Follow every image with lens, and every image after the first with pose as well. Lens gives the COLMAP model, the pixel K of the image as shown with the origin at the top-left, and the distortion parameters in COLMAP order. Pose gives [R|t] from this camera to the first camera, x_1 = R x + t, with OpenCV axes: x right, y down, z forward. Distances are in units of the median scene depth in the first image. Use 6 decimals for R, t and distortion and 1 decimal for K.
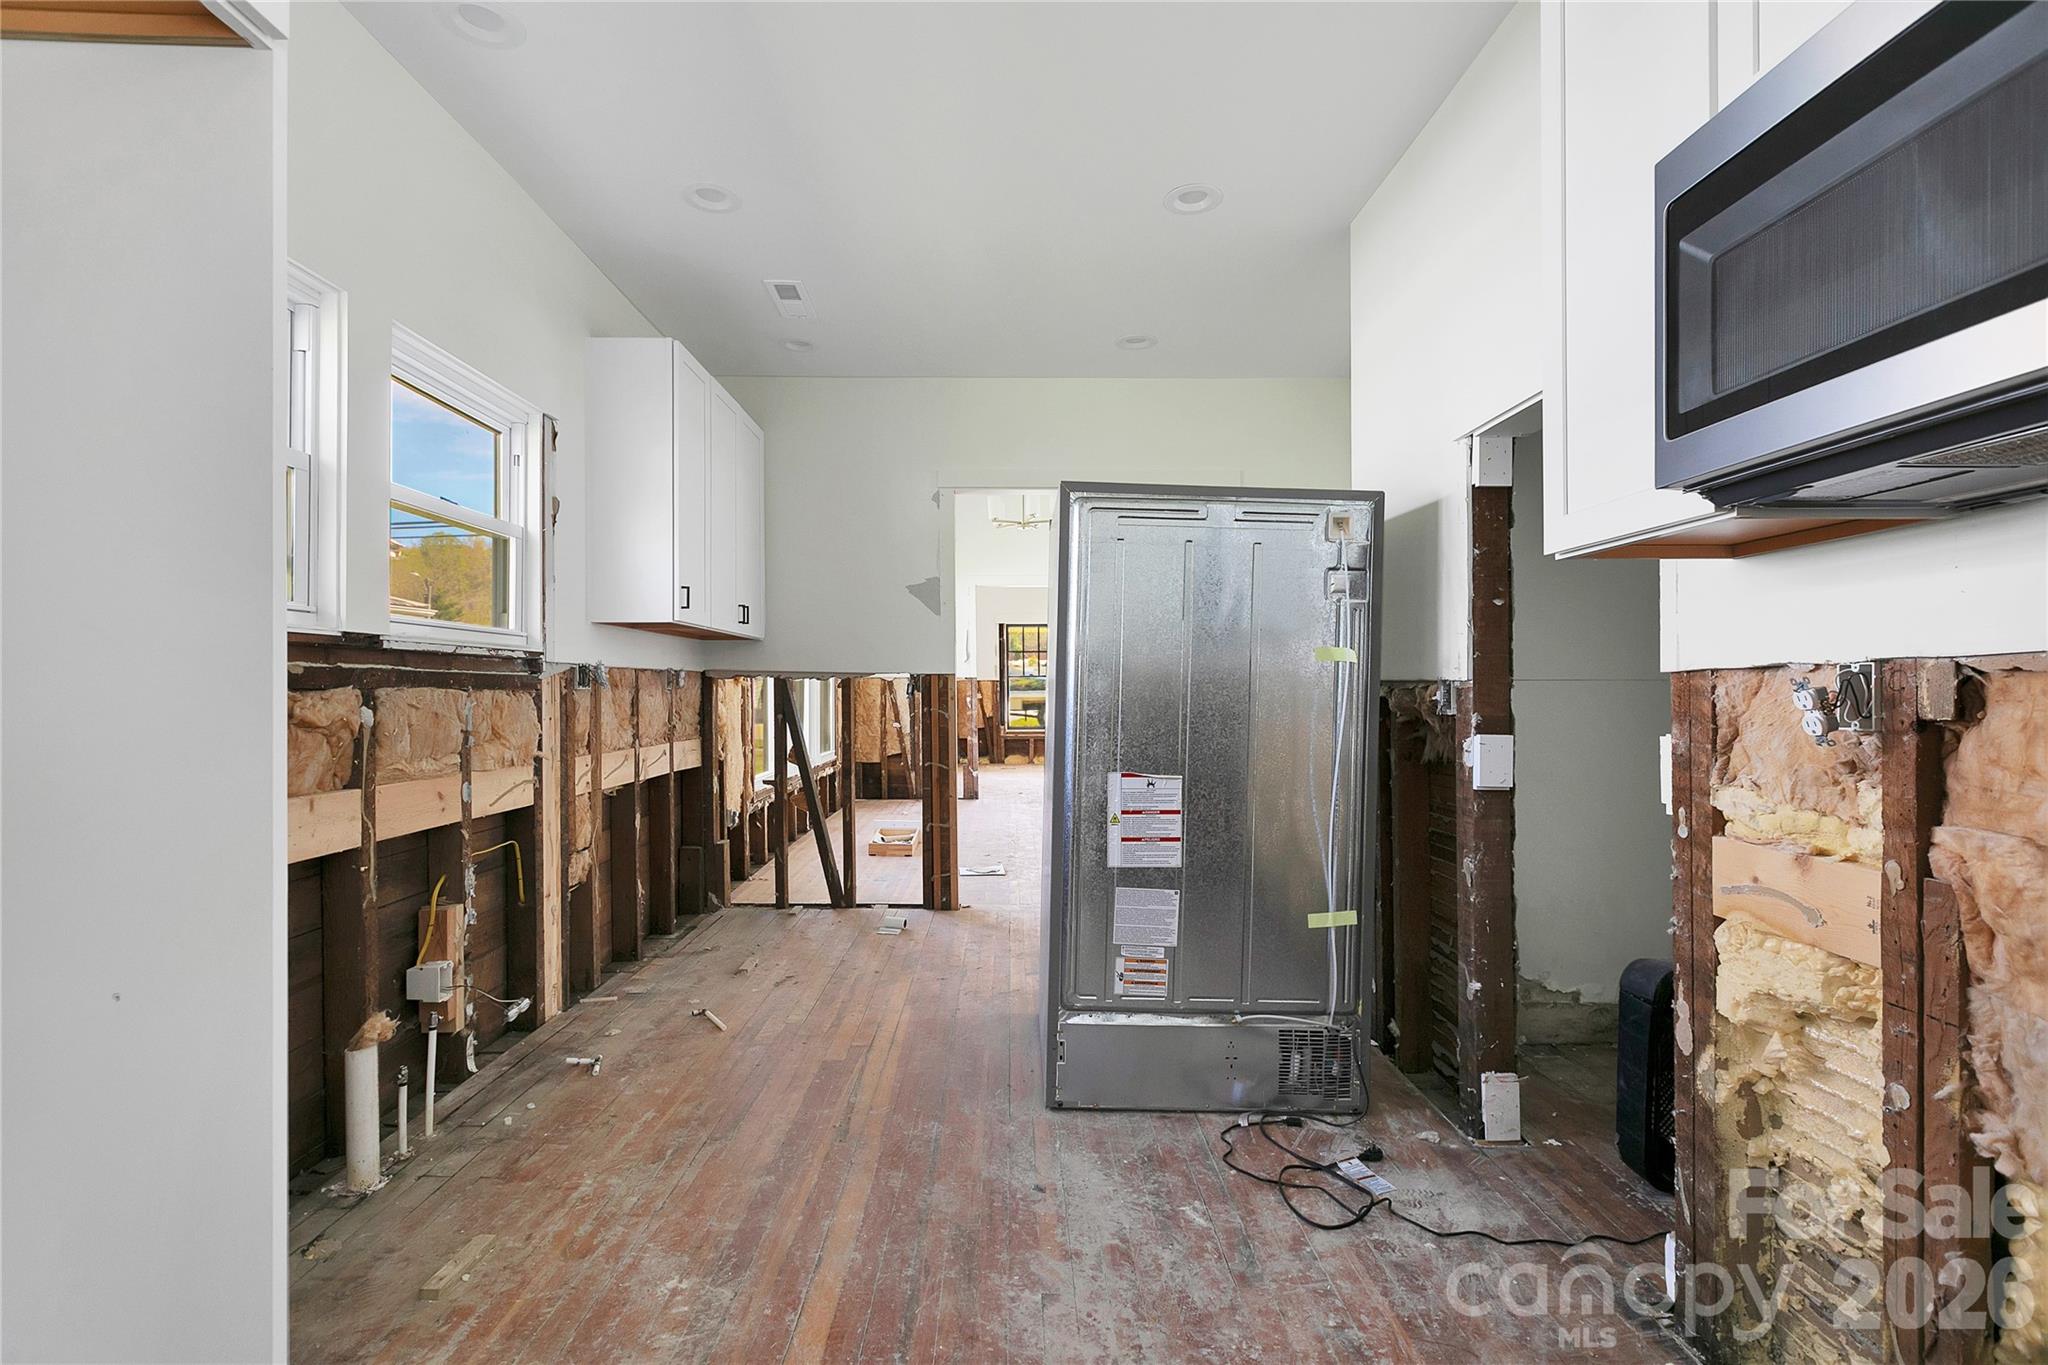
lens RADIAL K [[922.1, 0, 1030.2], [0, 922.1, 660.8], [0, 0, 1]] dist [0.002186, 0.000602]
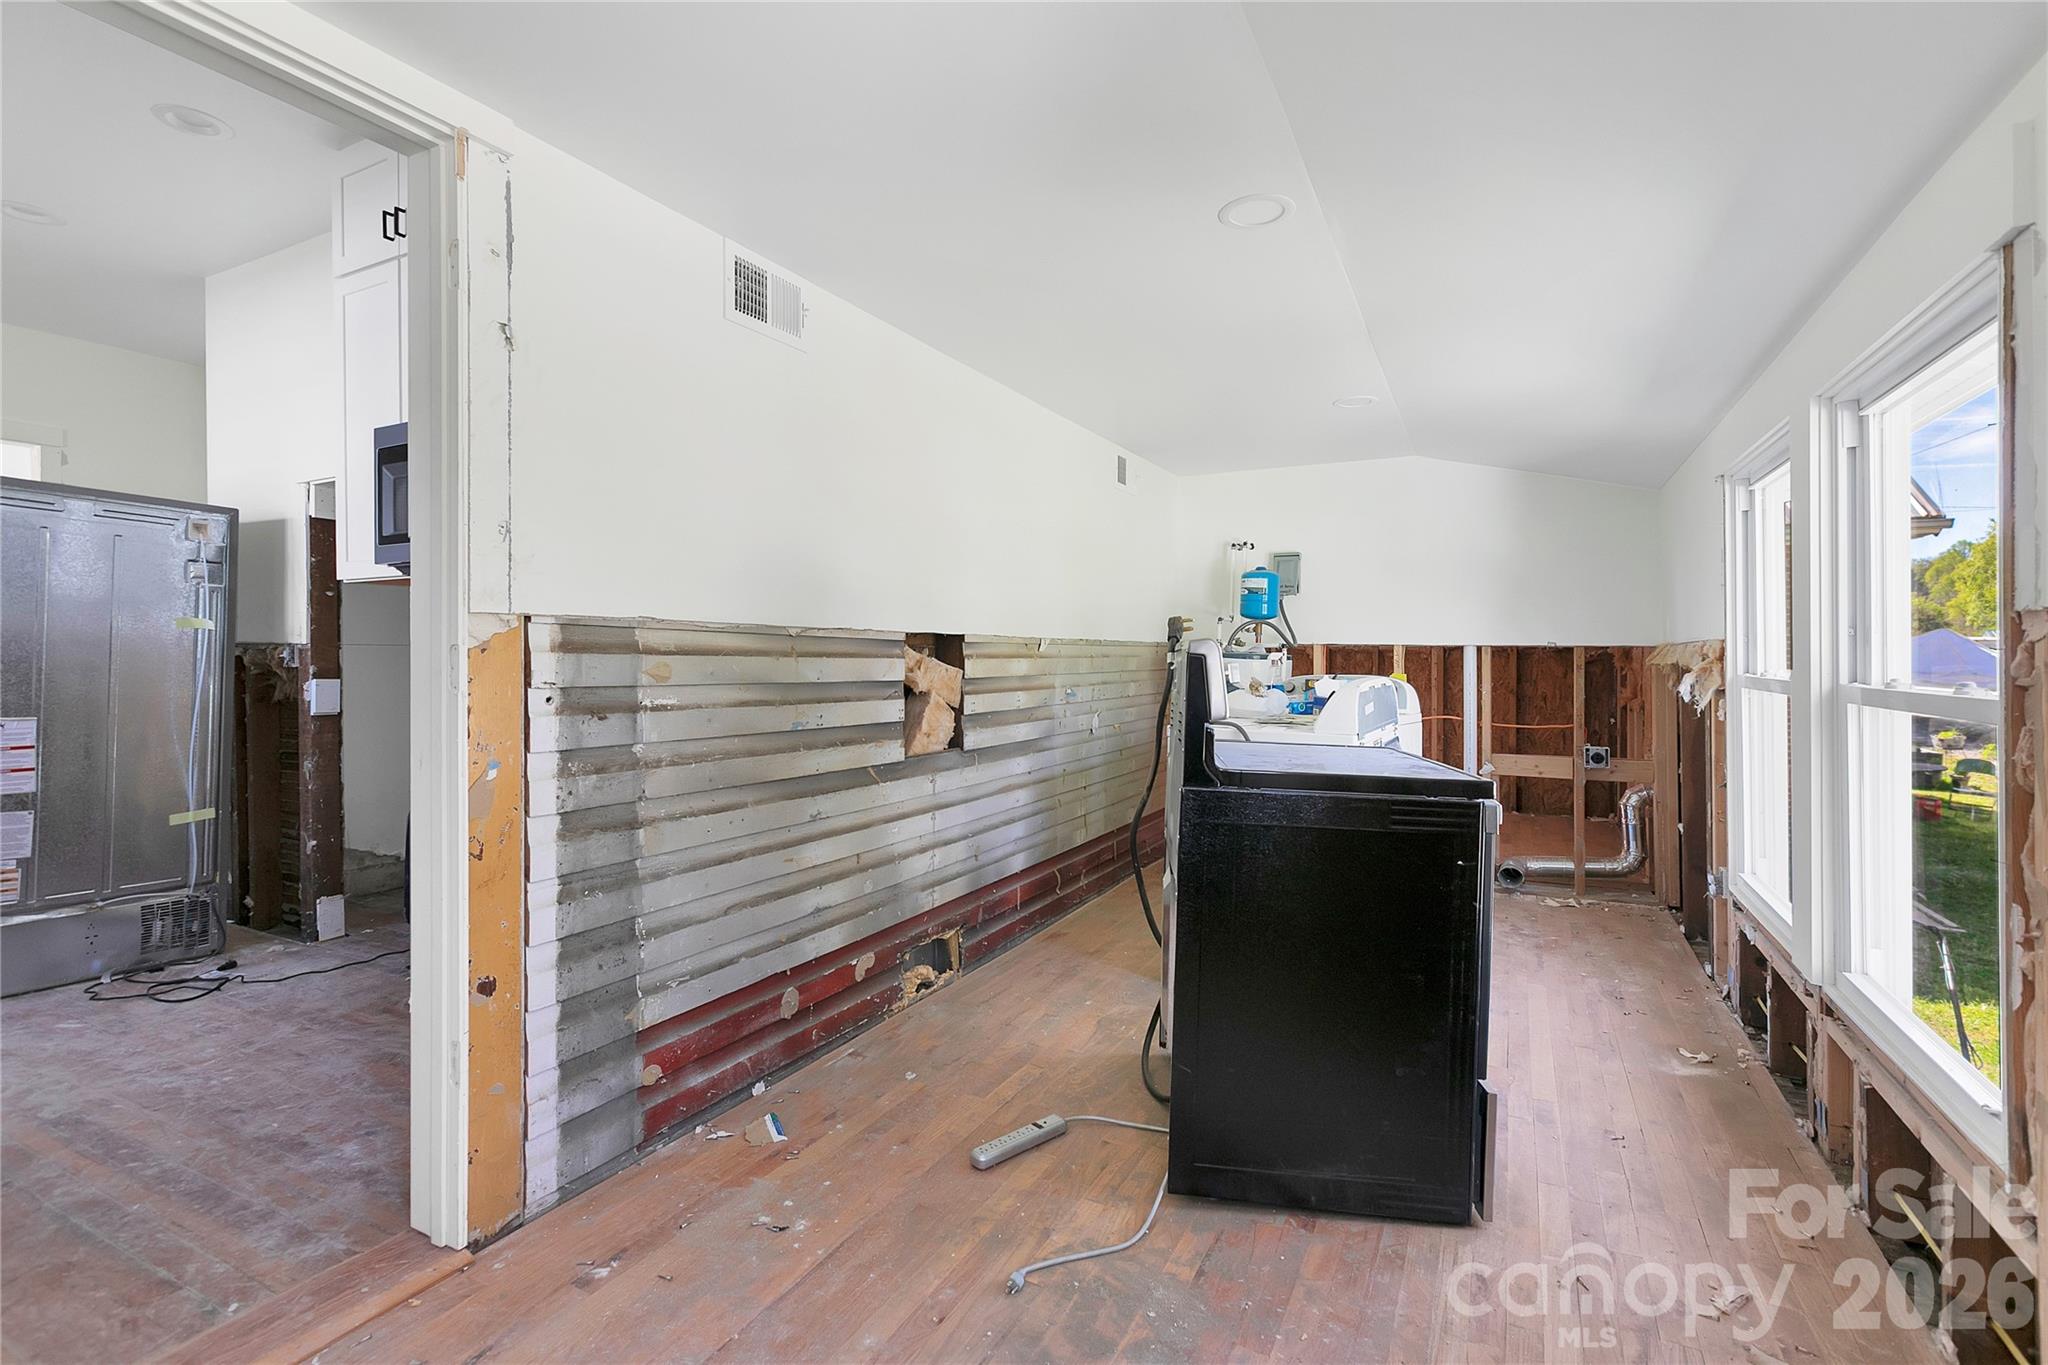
lens RADIAL K [[922.6, 0, 1024.0], [0, 922.6, 682.5], [0, 0, 1]] dist [0.003386, -0.000185]
pose [[0.484337, -0.019688, 0.874660, -0.277617], [-0.031934, 0.998683, 0.040163, -0.013511], [-0.874298, -0.047384, 0.483070, -0.748741]]
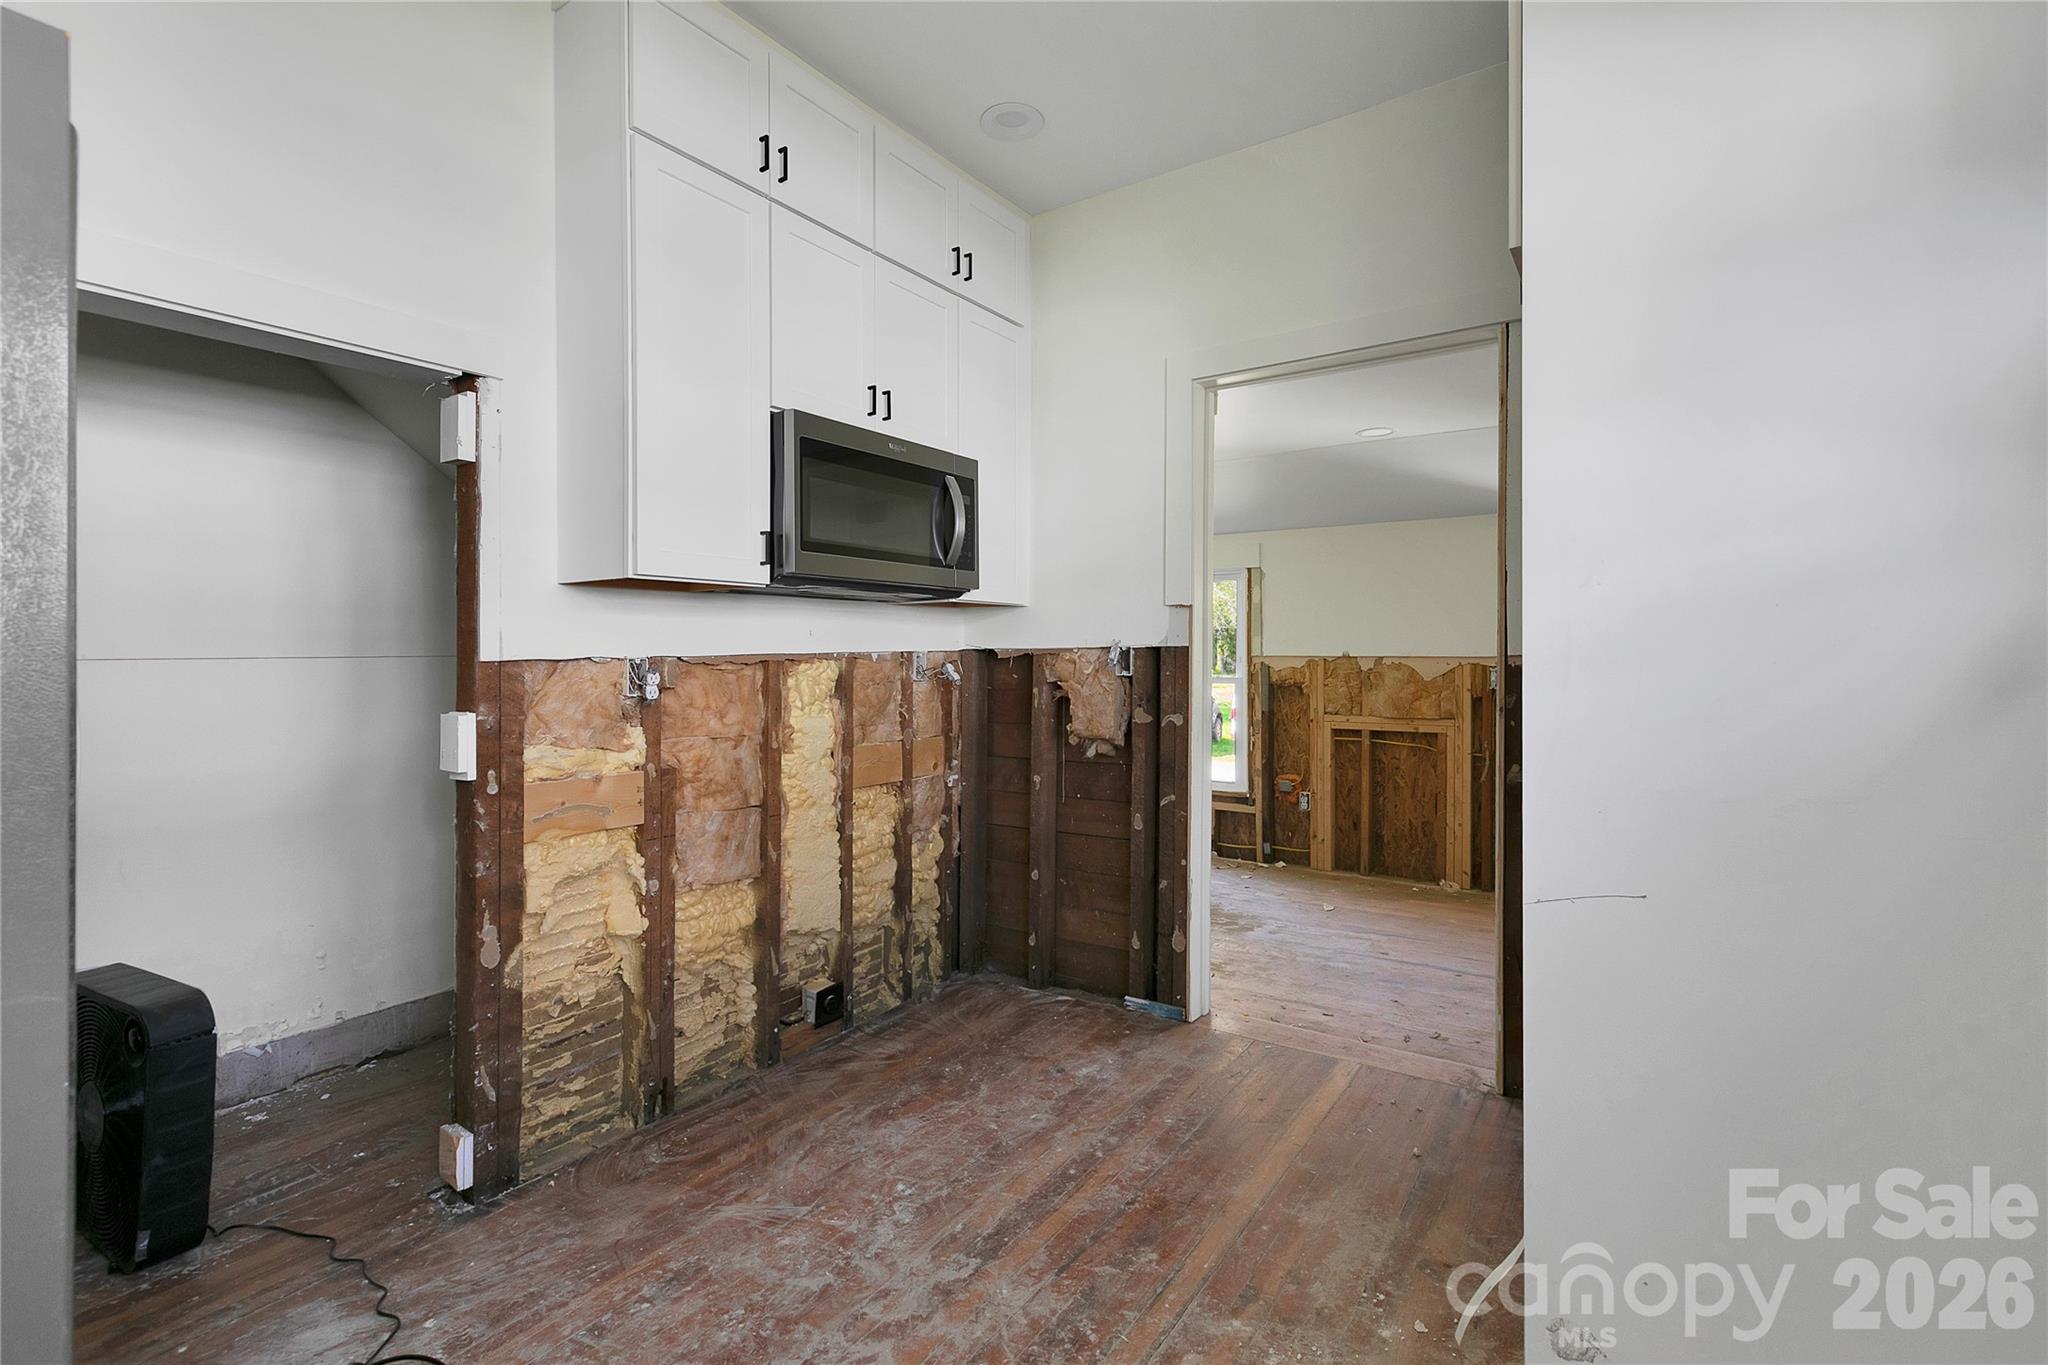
lens RADIAL K [[922.1, 0, 1030.2], [0, 922.1, 660.8], [0, 0, 1]] dist [0.002186, 0.000602]
pose [[-0.808343, 0.004300, 0.588696, -0.418672], [-0.013402, 0.999580, -0.025703, 0.023982], [-0.588559, -0.028667, -0.807946, 1.090120]]
